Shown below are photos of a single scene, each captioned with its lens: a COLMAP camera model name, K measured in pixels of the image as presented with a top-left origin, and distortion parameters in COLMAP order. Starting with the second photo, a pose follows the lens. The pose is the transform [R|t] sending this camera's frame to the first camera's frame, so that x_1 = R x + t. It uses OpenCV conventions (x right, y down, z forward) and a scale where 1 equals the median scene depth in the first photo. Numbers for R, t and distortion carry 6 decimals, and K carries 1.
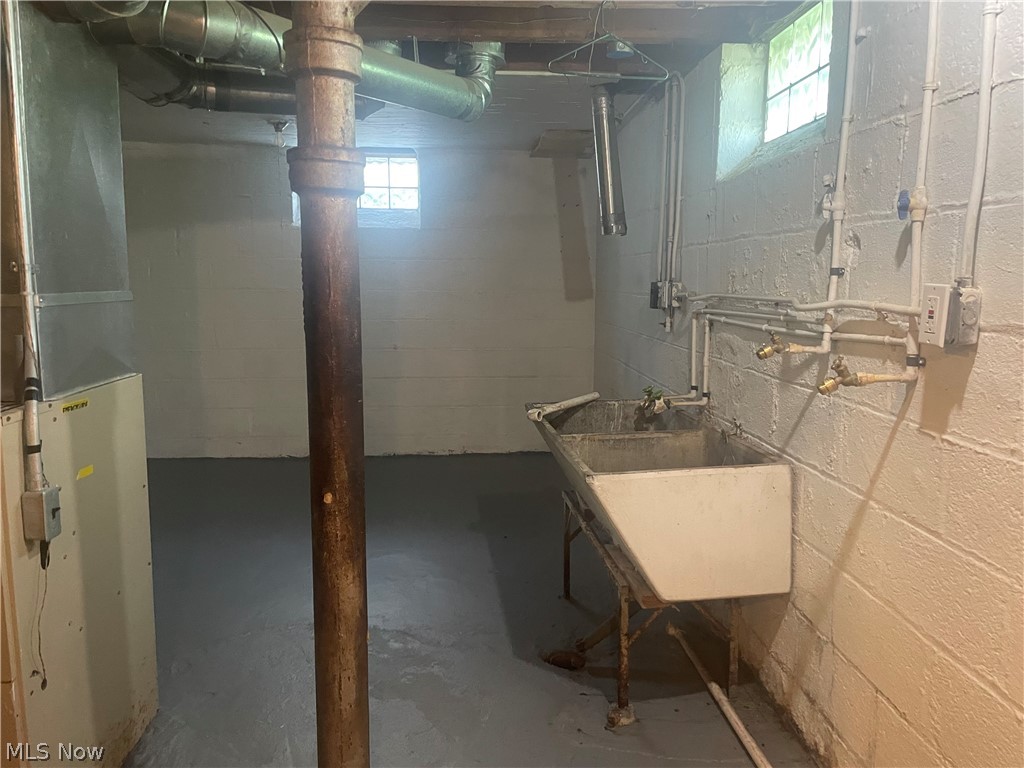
lens RADIAL K [[771.1, 0, 506.2], [0, 771.1, 391.7], [0, 0, 1]] dist [0.106556, -0.134769]
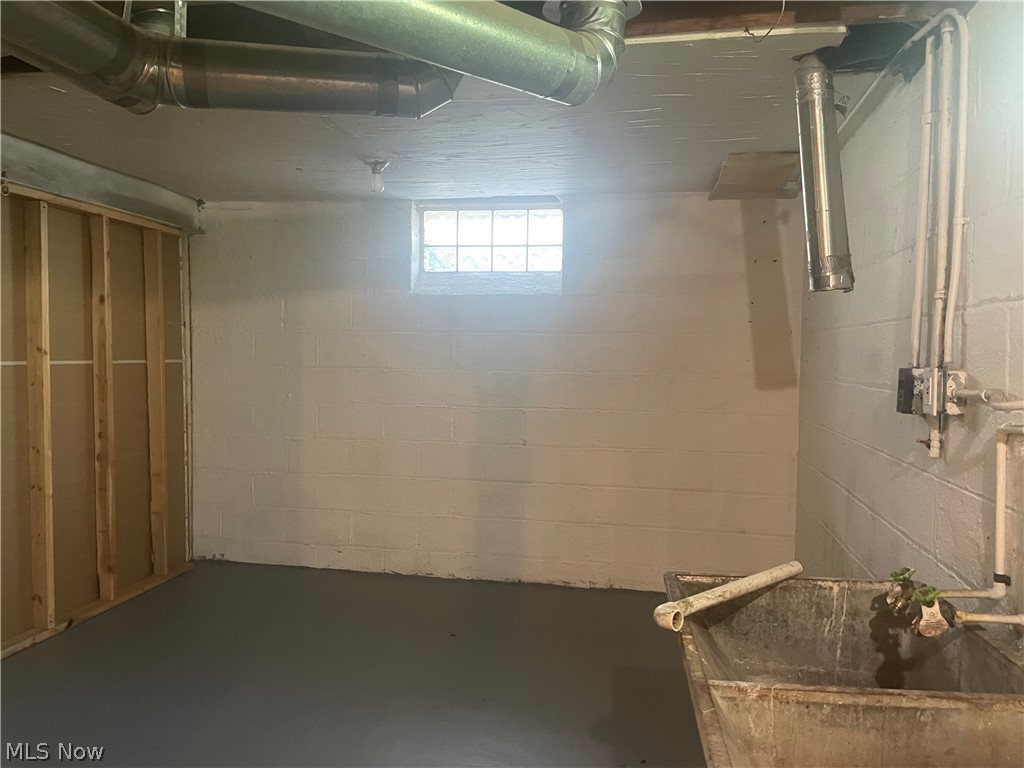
lens RADIAL K [[771.1, 0, 506.2], [0, 771.1, 391.7], [0, 0, 1]] dist [0.106556, -0.134769]
pose [[0.968715, 0.023957, -0.247018, 0.048107], [-0.048445, 0.994436, -0.093537, -0.056077], [0.243402, 0.102578, 0.964486, 0.372000]]
